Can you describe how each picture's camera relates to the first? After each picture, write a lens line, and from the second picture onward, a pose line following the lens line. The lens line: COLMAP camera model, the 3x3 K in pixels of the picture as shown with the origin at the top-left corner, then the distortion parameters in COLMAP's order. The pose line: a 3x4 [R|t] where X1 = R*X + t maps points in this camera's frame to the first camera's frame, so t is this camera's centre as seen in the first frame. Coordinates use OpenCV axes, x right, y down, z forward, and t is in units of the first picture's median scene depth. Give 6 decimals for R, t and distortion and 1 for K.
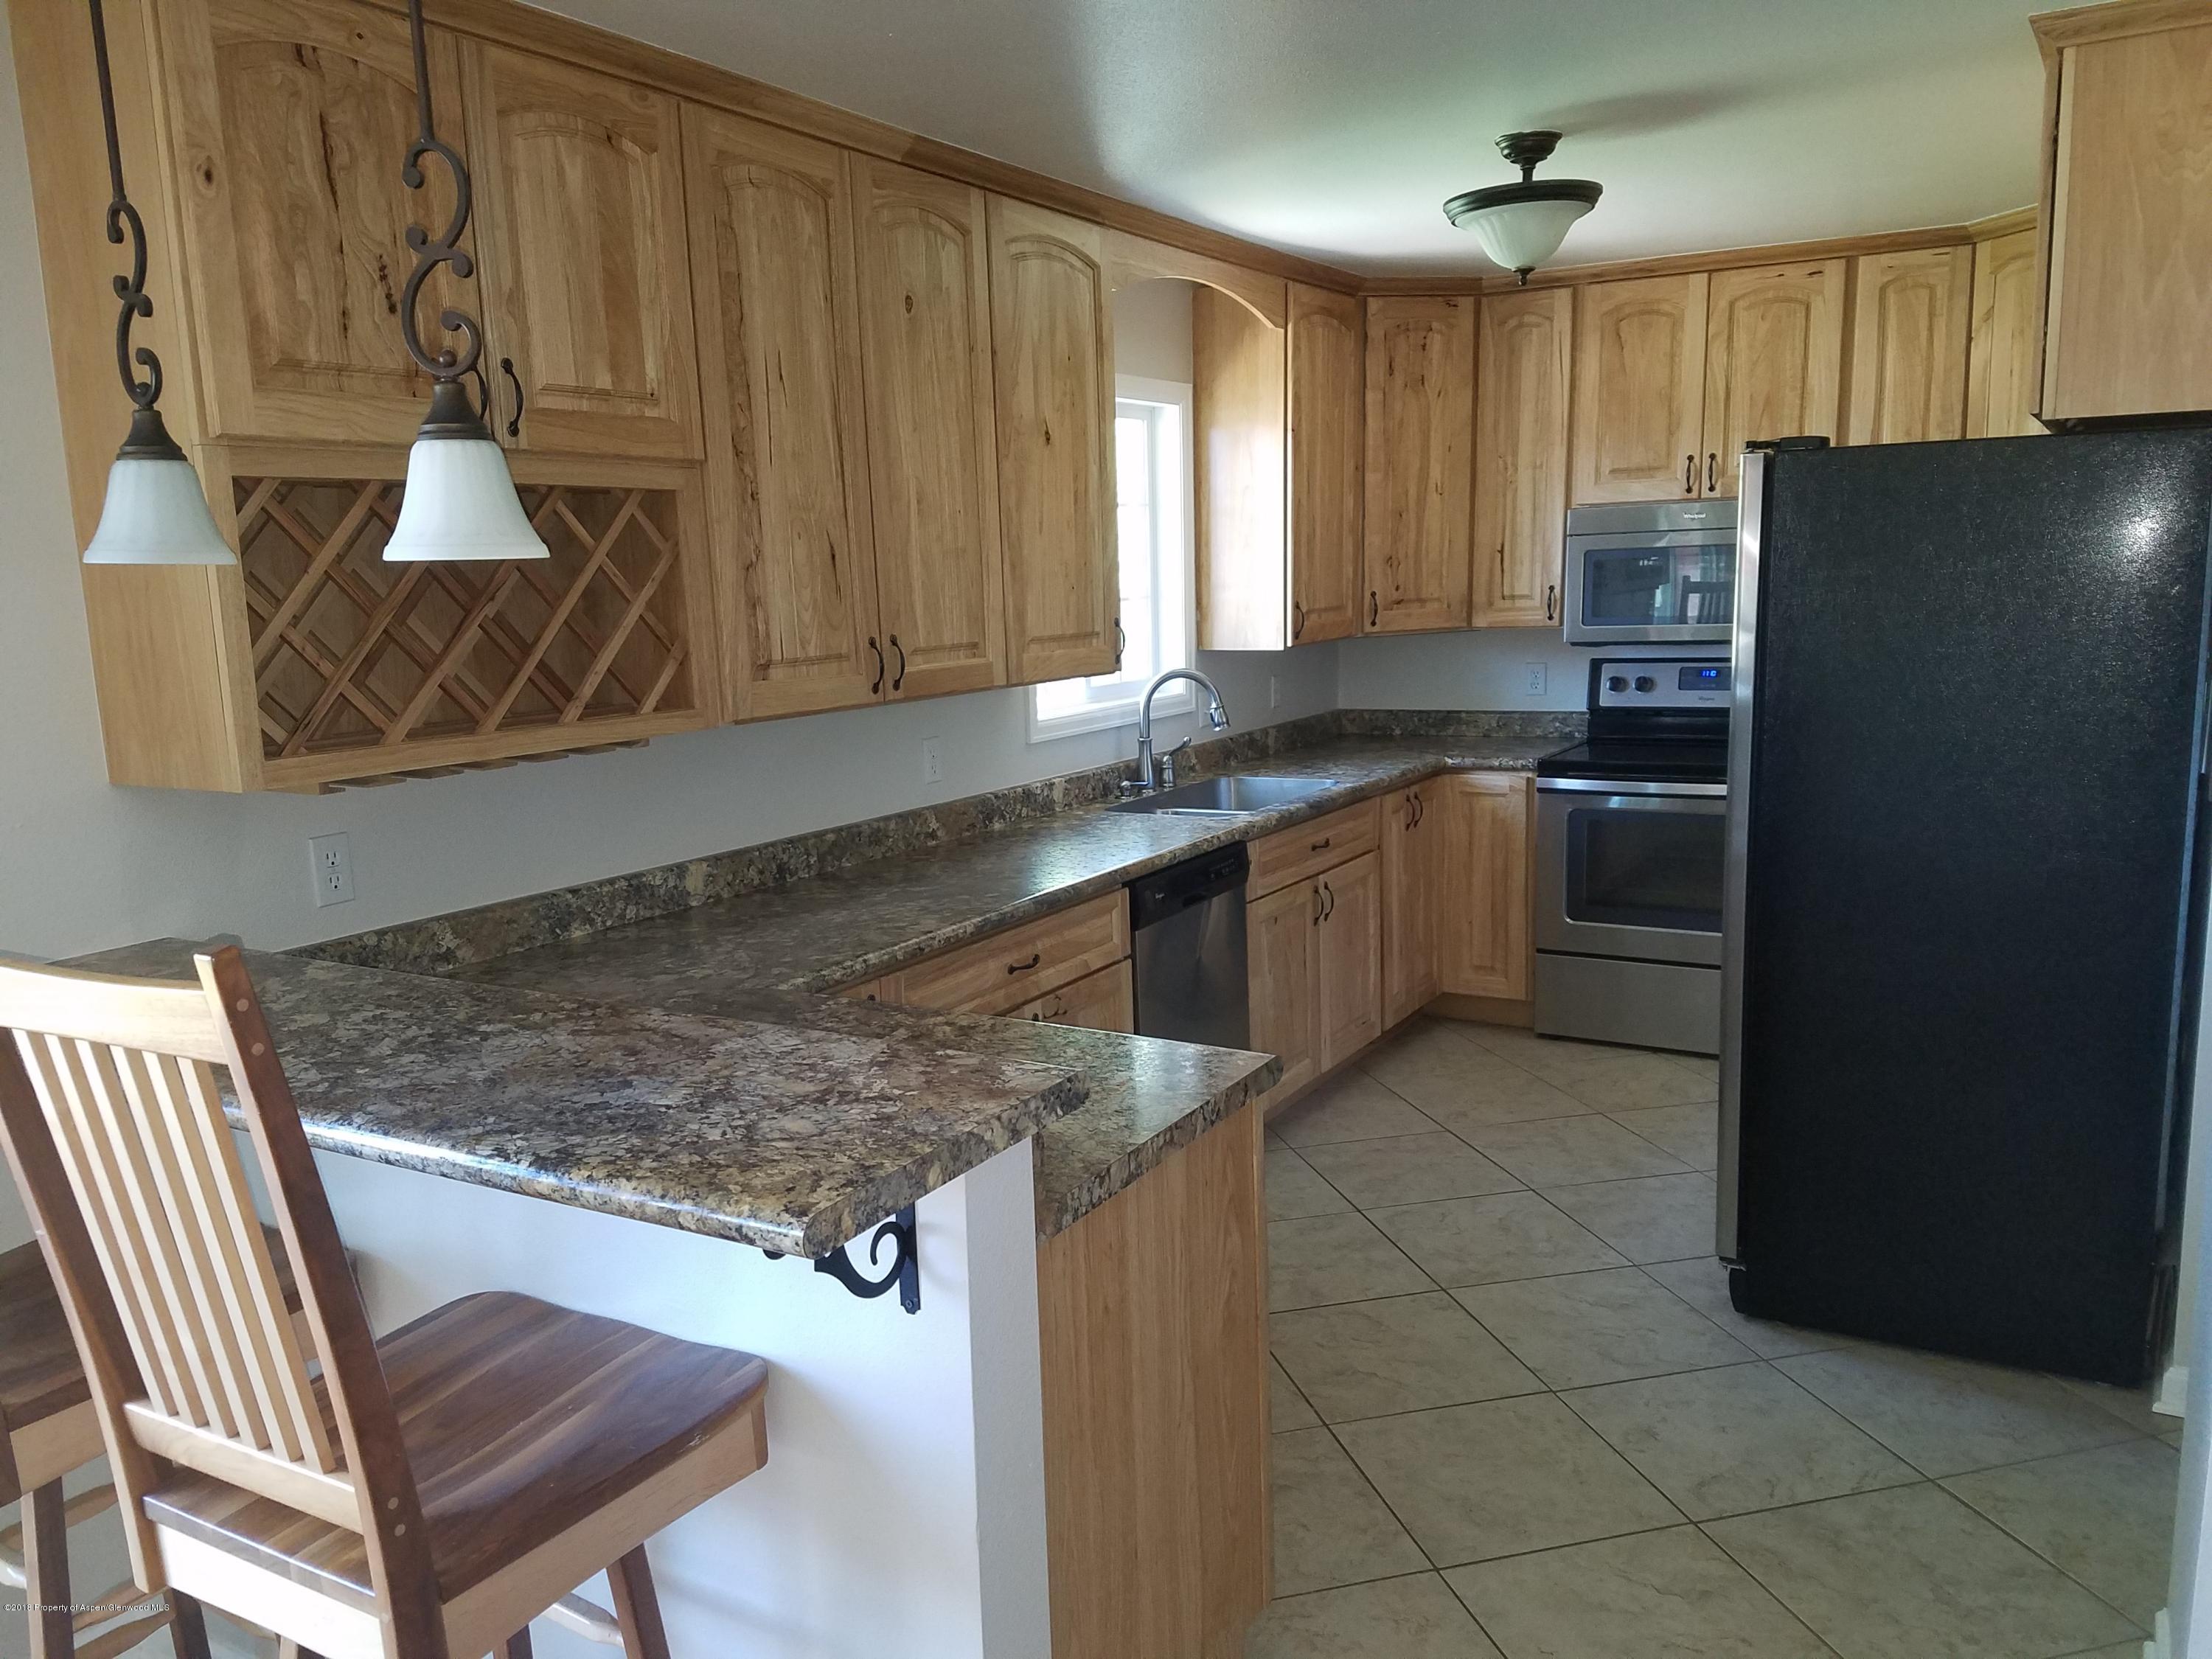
lens RADIAL K [[1697.9, 0, 1092.4], [0, 1697.9, 893.1], [0, 0, 1]] dist [0.248597, -0.430230]
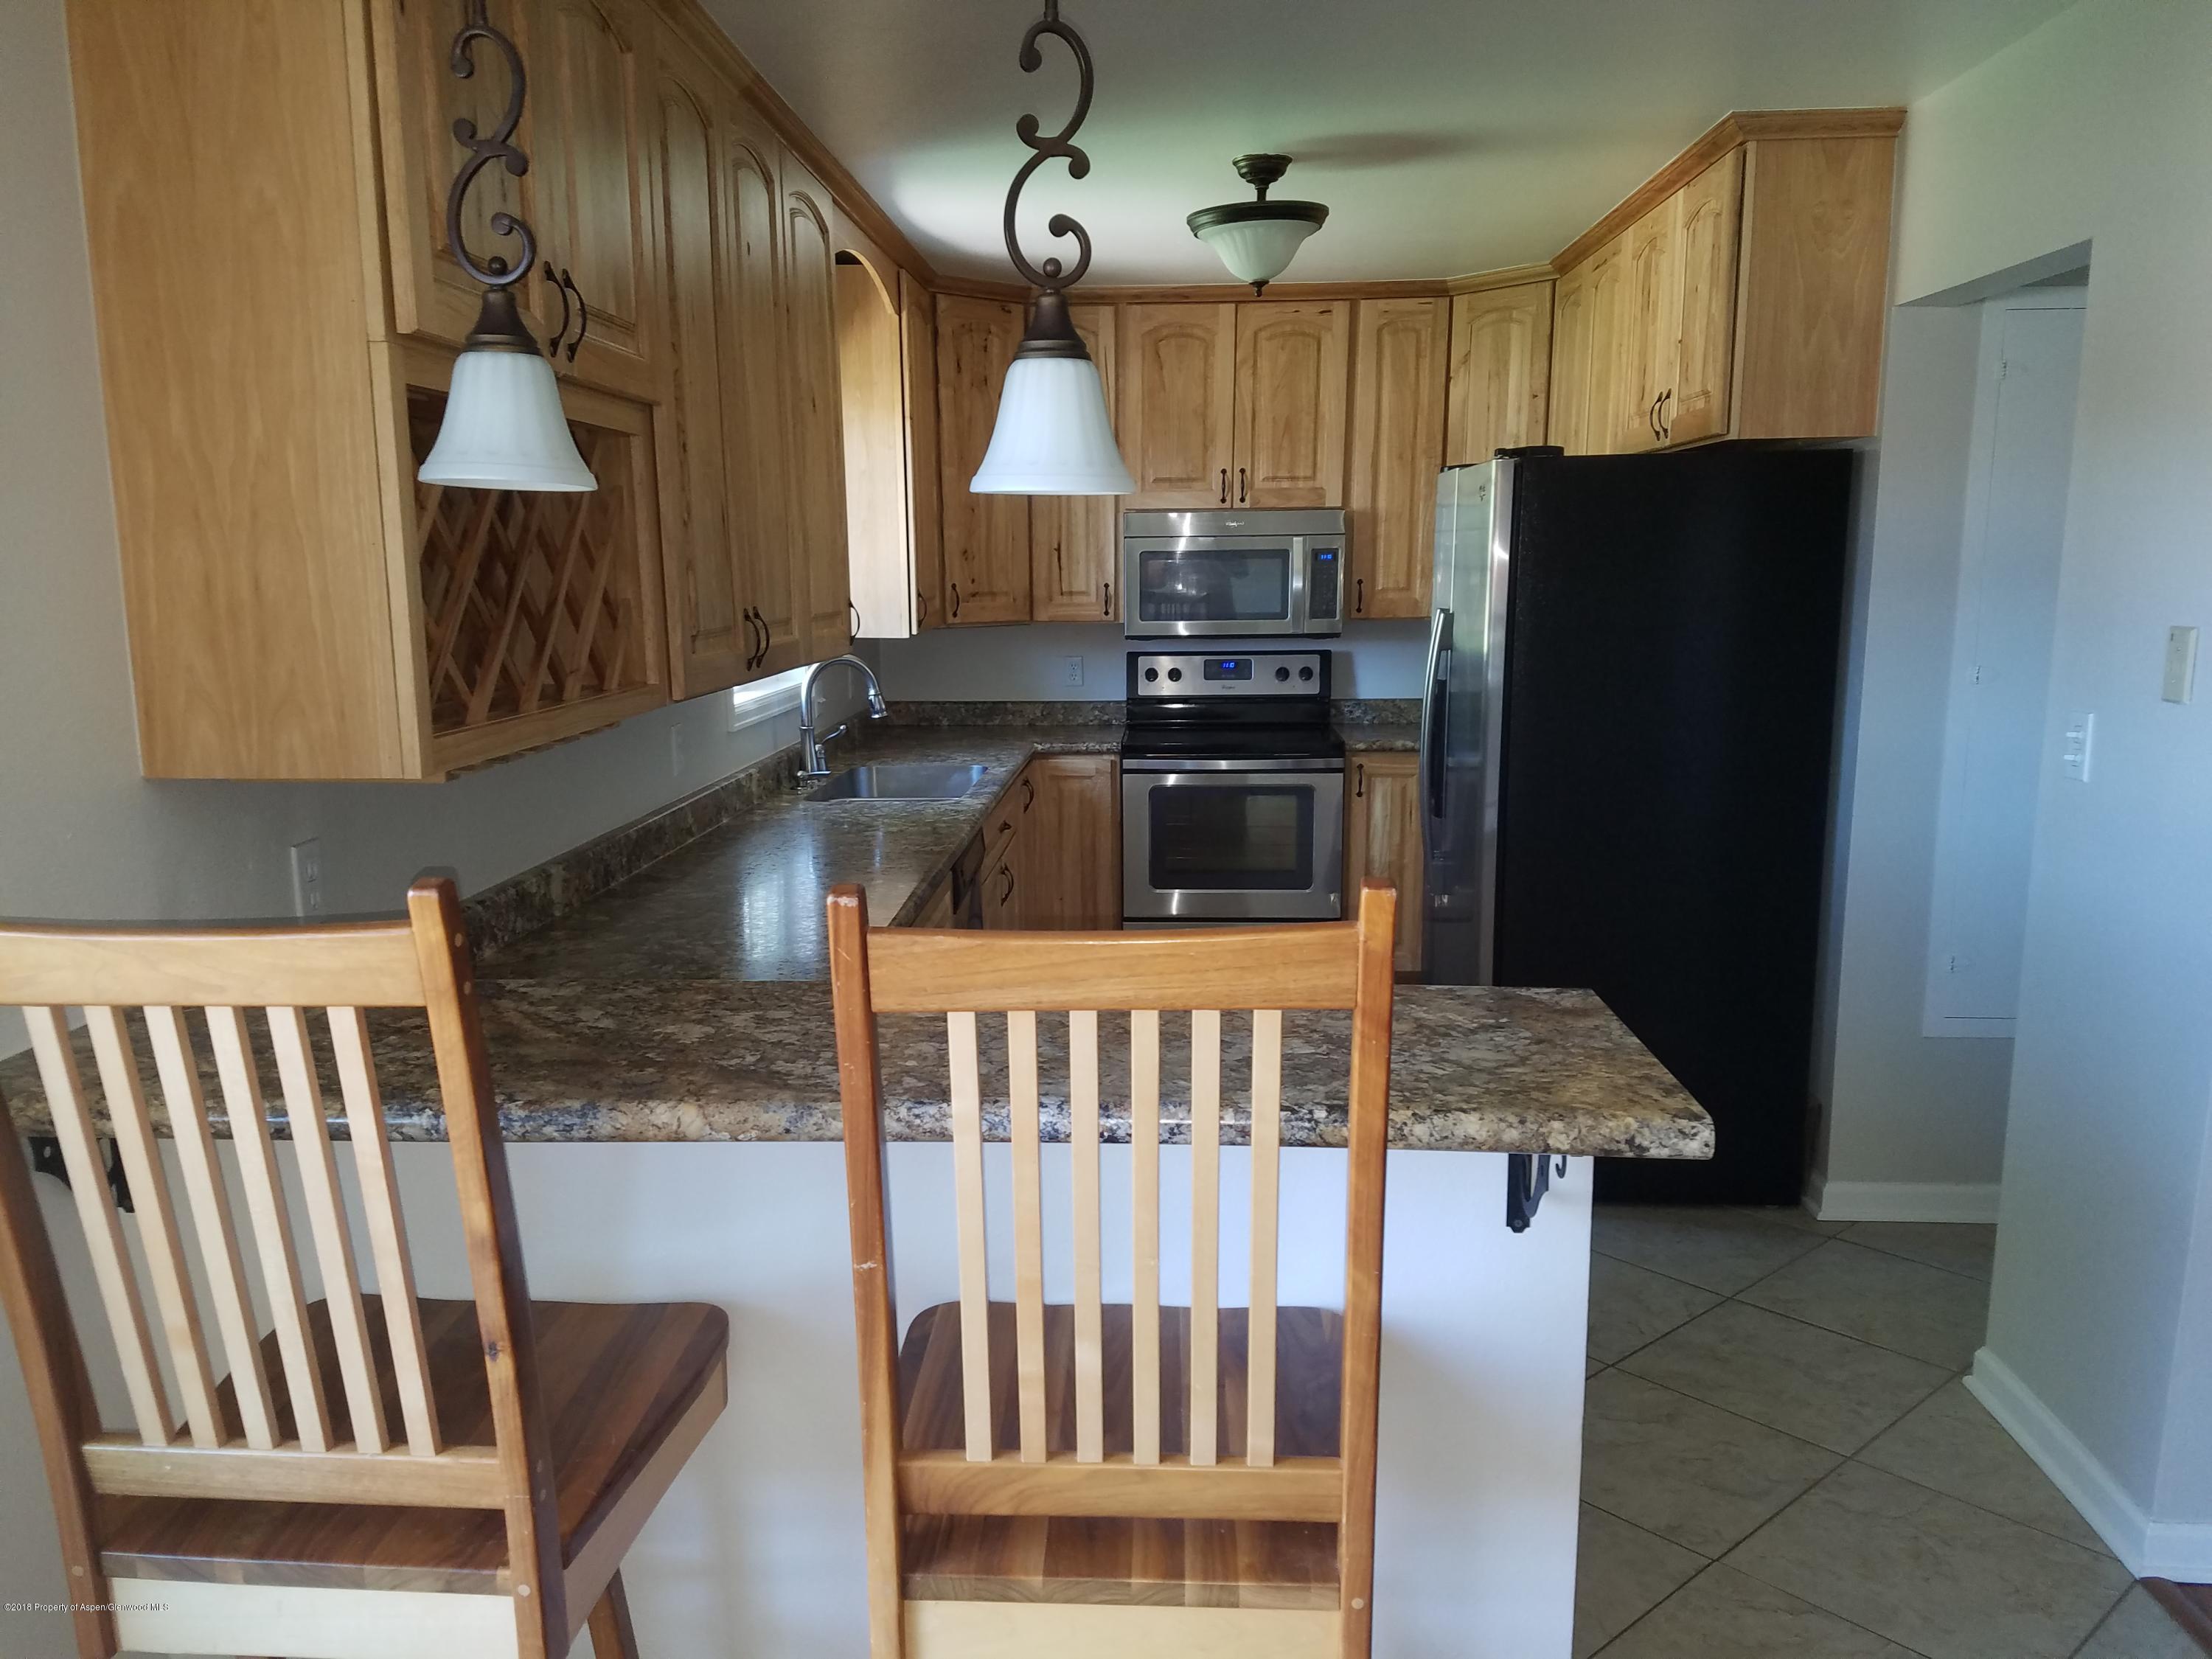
lens RADIAL K [[1697.9, 0, 1092.4], [0, 1697.9, 893.1], [0, 0, 1]] dist [0.248597, -0.430230]
pose [[0.886251, -0.067715, 0.458228, -0.278823], [0.070902, 0.997430, 0.010268, 0.004556], [-0.457746, 0.023389, 0.888775, 0.067361]]
